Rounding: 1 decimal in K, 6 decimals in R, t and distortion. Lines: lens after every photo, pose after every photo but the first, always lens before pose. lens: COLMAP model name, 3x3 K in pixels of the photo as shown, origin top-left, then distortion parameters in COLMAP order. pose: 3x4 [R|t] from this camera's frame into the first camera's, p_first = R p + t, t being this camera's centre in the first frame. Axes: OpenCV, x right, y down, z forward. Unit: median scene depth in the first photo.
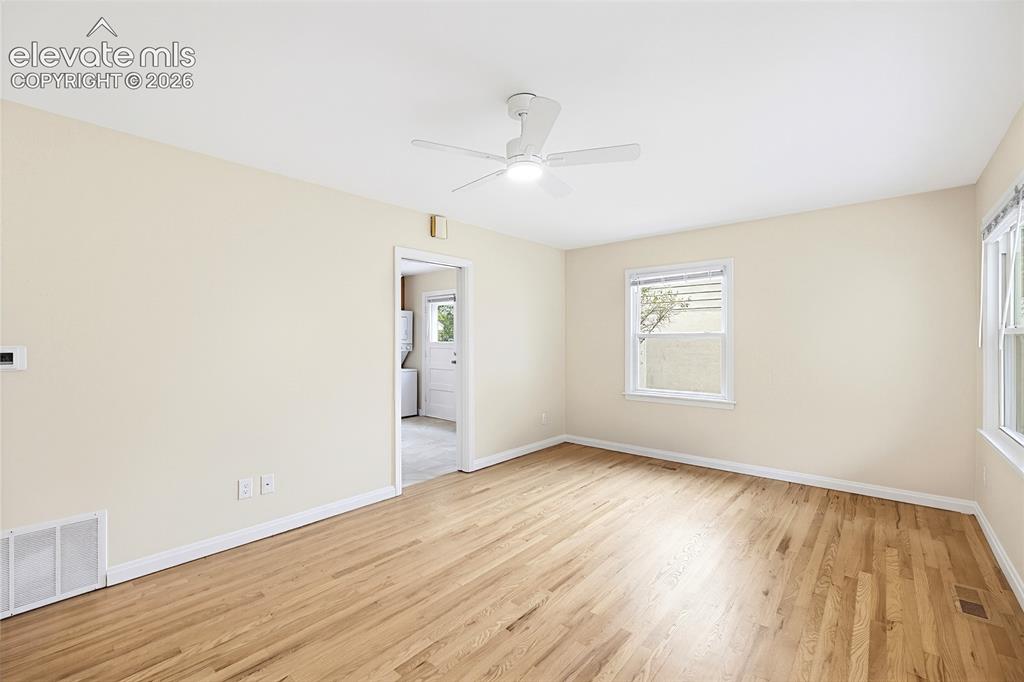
lens RADIAL K [[434.9, 0, 512.0], [0, 434.9, 338.7], [0, 0, 1]] dist [-0.023344, 0.008547]
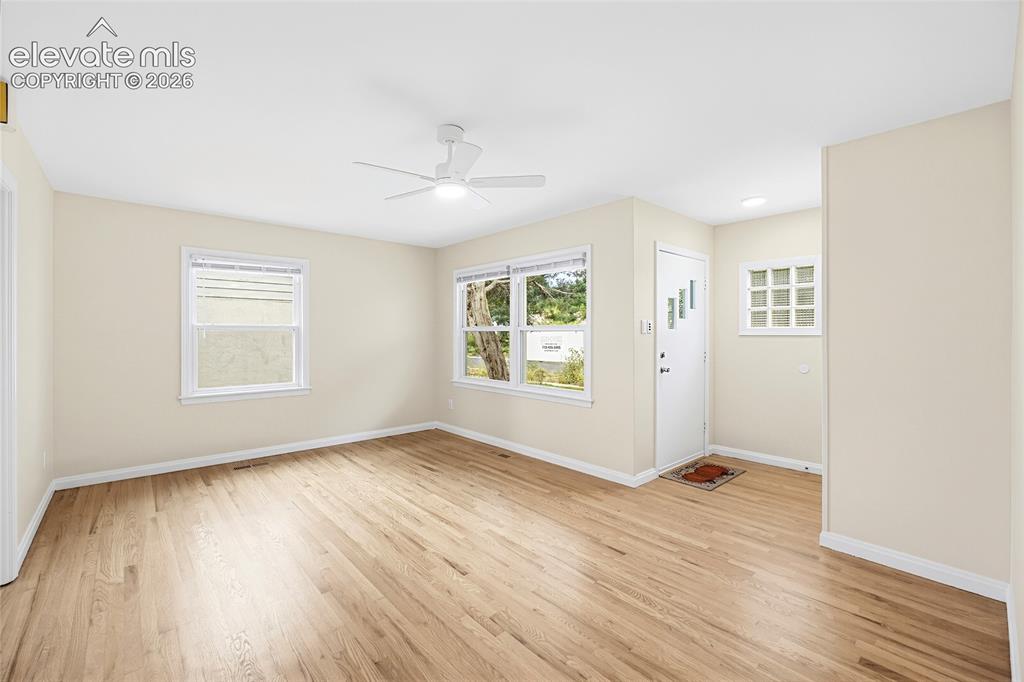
lens RADIAL K [[434.9, 0, 512.0], [0, 434.9, 338.7], [0, 0, 1]] dist [-0.023344, 0.008547]
pose [[0.121759, -0.009906, 0.992510, -0.861757], [-0.007368, 0.999914, 0.010883, 0.005388], [-0.992532, -0.008638, 0.121675, 0.538231]]
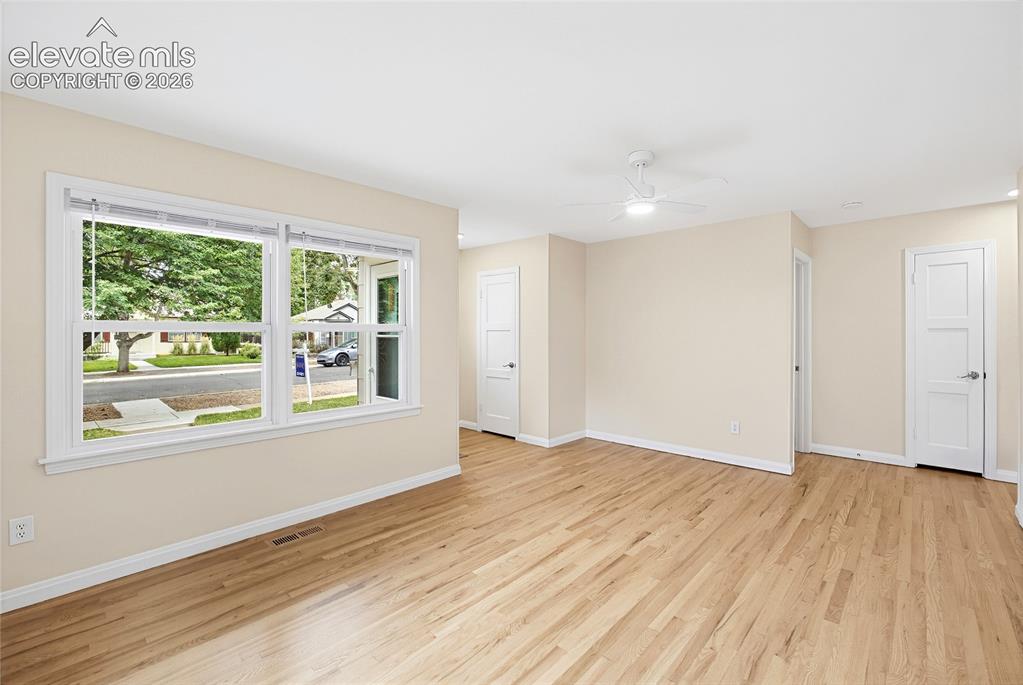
lens RADIAL K [[434.5, 0, 511.5], [0, 434.5, 340.2], [0, 0, 1]] dist [-0.023344, 0.008547]
pose [[-0.999185, 0.003736, 0.040202, 0.289382], [0.004188, 0.999929, 0.011163, 0.004386], [-0.040158, 0.011322, -0.999129, 1.811148]]
